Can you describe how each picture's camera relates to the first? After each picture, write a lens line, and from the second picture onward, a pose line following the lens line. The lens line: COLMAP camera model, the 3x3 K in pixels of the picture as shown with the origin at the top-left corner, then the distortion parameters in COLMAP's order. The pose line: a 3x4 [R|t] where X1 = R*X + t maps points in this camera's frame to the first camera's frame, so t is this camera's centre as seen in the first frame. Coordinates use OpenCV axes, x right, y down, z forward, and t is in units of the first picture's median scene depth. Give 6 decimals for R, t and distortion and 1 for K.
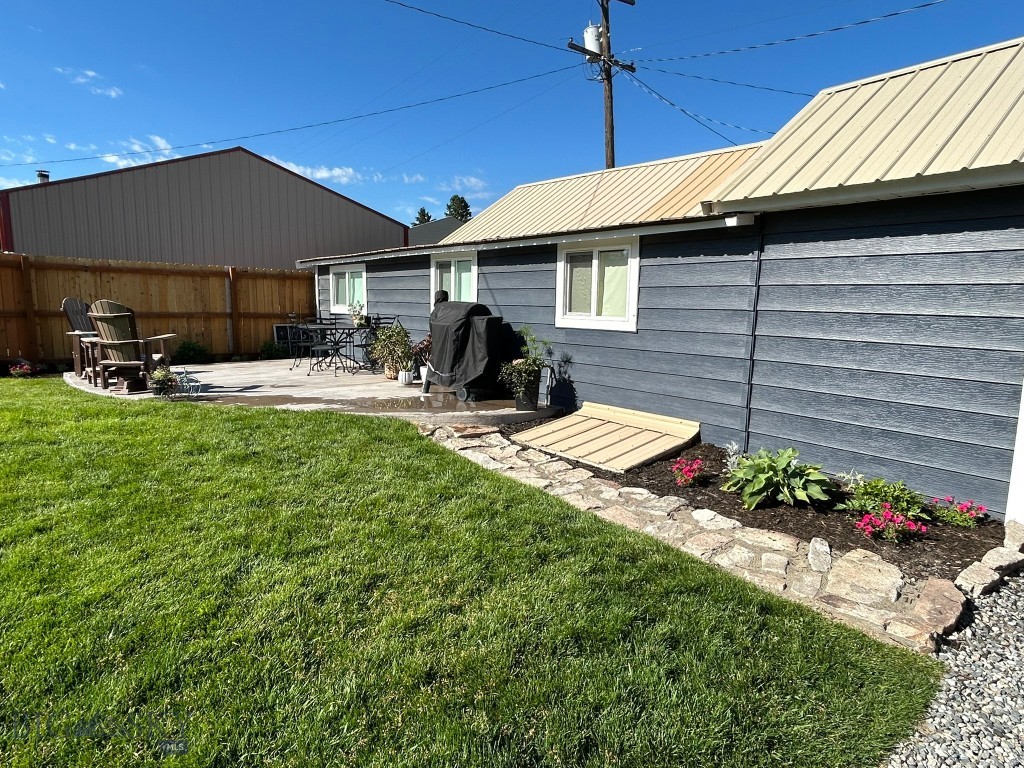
lens RADIAL K [[617.7, 0, 512.0], [0, 617.7, 384.0], [0, 0, 1]] dist [-0.000734, -0.000342]
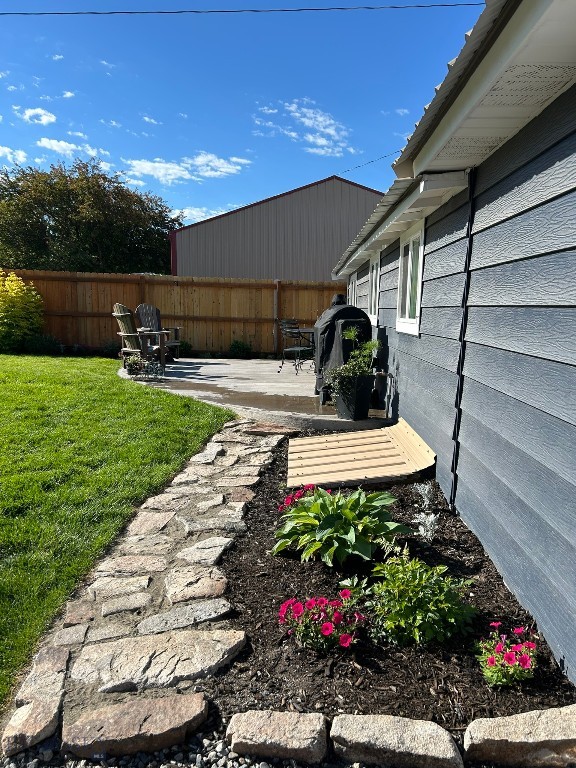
lens RADIAL K [[588.4, 0, 288.0], [0, 588.4, 384.0], [0, 0, 1]] dist [0.011926, -0.005941]
pose [[0.773335, 0.082210, -0.628645, 0.461101], [-0.096011, 0.995307, 0.012051, -0.010472], [0.626686, 0.051037, 0.777599, 0.229857]]
